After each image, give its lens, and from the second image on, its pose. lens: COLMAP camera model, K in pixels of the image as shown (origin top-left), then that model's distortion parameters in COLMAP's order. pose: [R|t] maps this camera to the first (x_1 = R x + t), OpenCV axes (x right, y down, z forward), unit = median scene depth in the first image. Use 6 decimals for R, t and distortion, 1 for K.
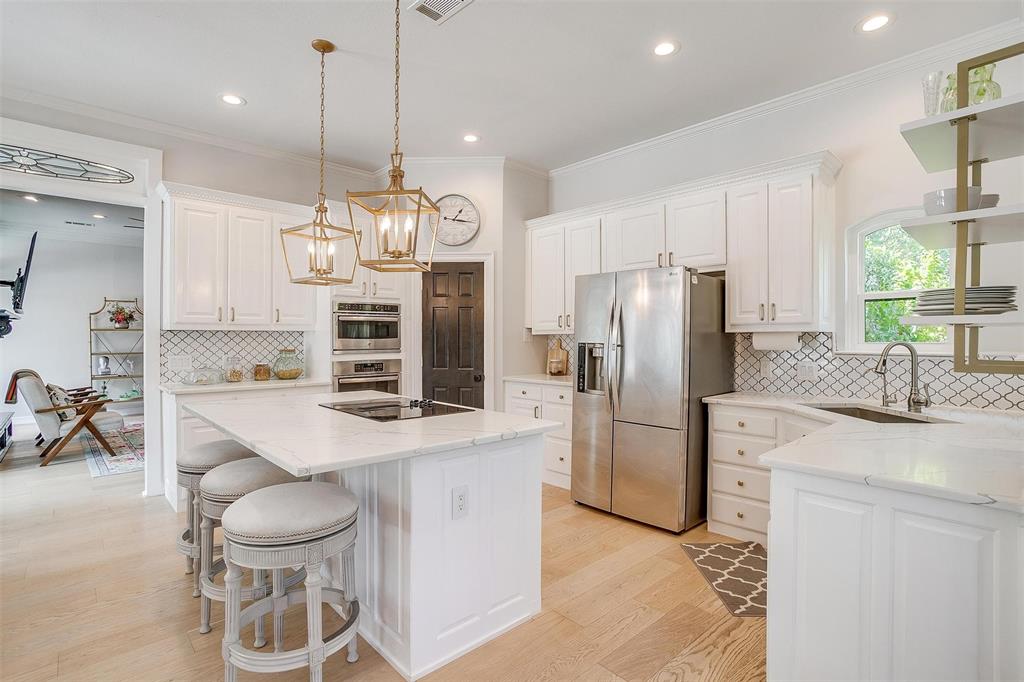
lens RADIAL K [[505.4, 0, 510.7], [0, 505.4, 339.4], [0, 0, 1]] dist [-0.035816, 0.015542]
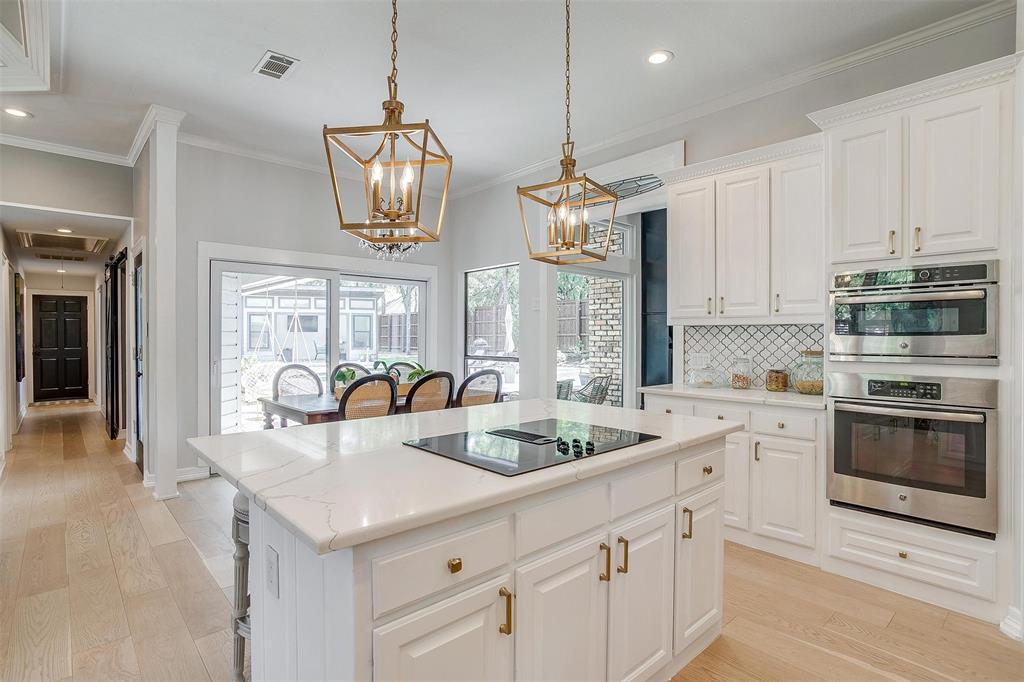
lens RADIAL K [[513.4, 0, 514.1], [0, 513.4, 341.6], [0, 0, 1]] dist [-0.023404, 0.005072]
pose [[-0.015858, 0.013109, -0.999788, 0.280523], [-0.006191, 0.999894, 0.013208, 0.000603], [0.999855, 0.006399, -0.015775, 0.647877]]
